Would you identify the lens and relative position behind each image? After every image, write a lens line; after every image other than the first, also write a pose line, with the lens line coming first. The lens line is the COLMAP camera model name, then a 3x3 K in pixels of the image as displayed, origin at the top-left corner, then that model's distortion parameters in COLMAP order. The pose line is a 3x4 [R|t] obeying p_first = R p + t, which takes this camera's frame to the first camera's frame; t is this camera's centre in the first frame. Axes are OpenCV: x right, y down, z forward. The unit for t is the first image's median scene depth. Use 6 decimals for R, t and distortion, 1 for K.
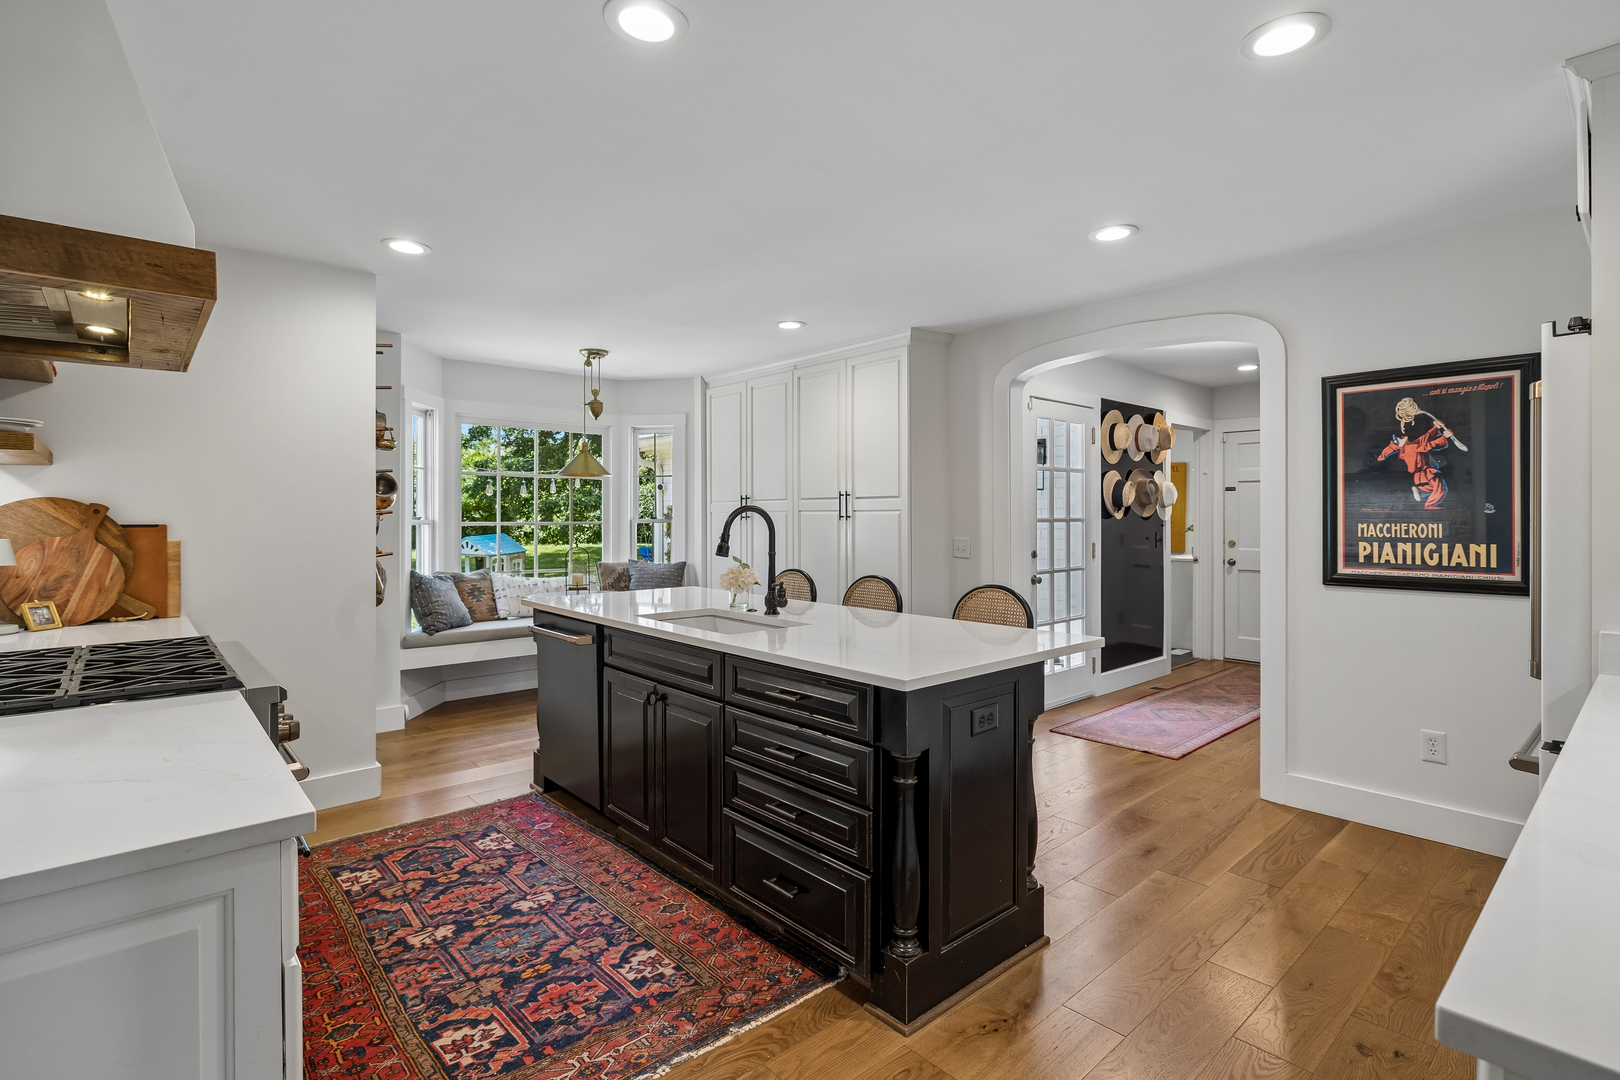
lens RADIAL K [[777.8, 0, 808.5], [0, 777.8, 517.0], [0, 0, 1]] dist [0.001396, 0.000059]
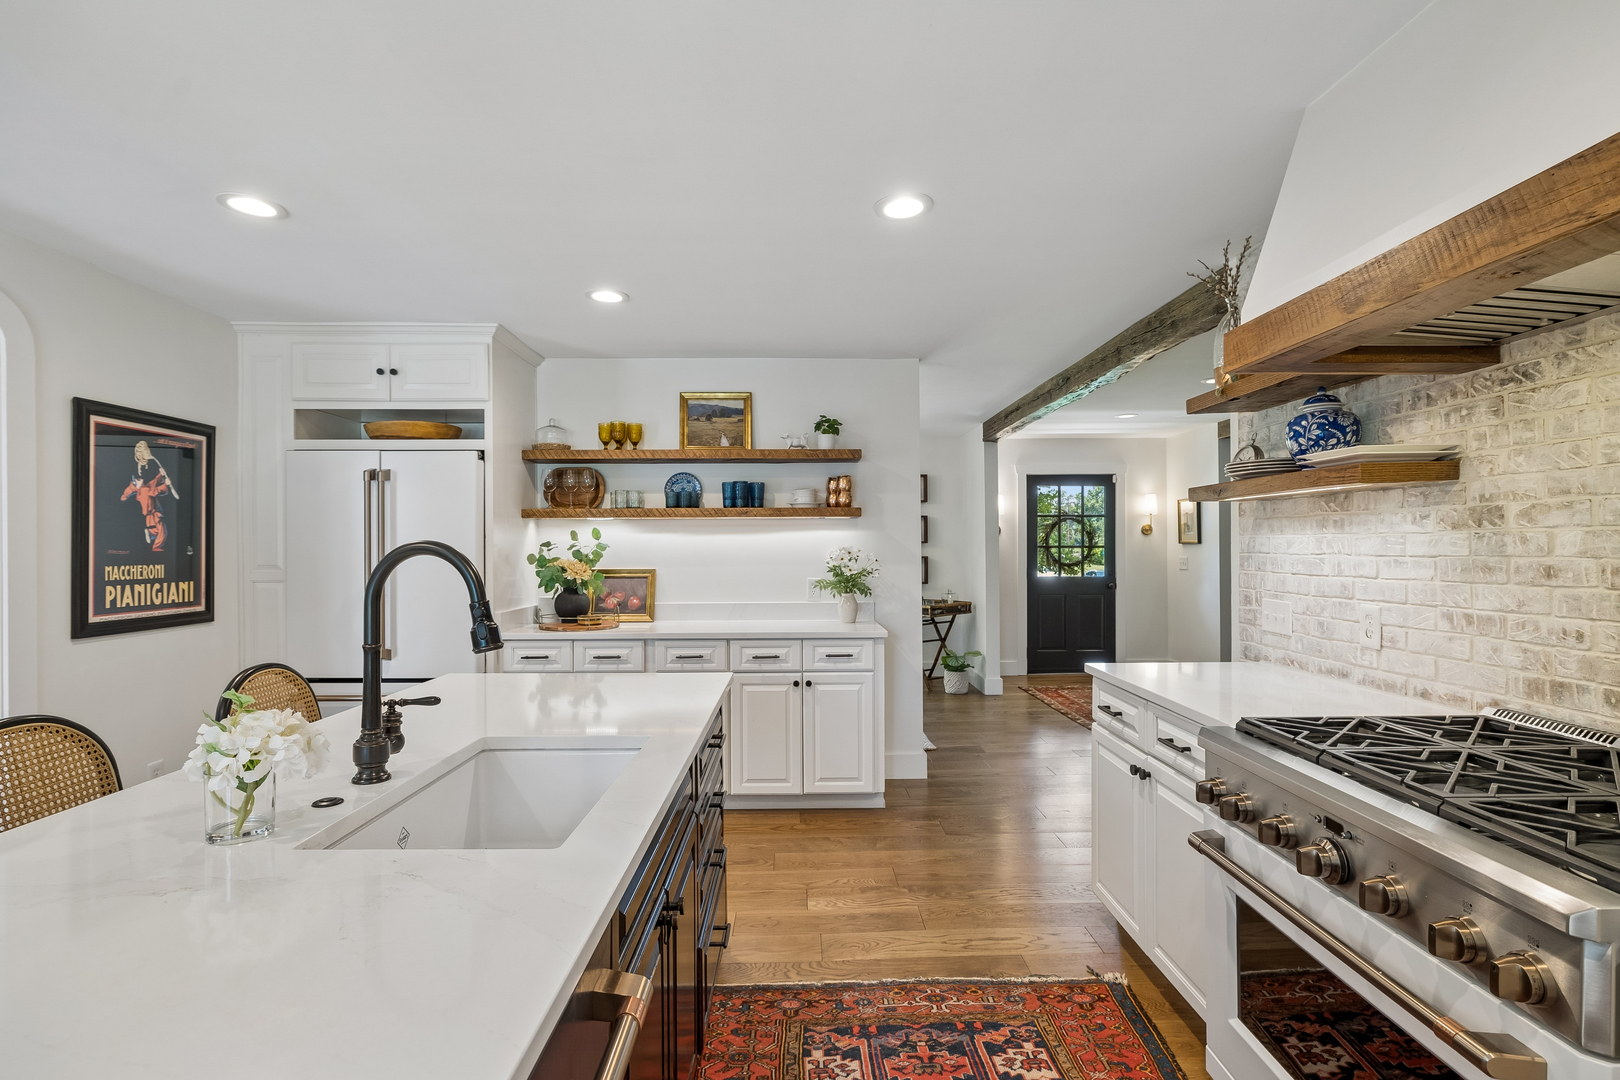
lens RADIAL K [[777.8, 0, 808.2], [0, 777.8, 548.9], [0, 0, 1]] dist [0.001396, 0.000059]
pose [[-0.755151, 0.003497, 0.655542, -0.567806], [0.005747, 0.999983, 0.001286, -0.009443], [-0.655526, 0.004739, -0.755158, 1.243436]]
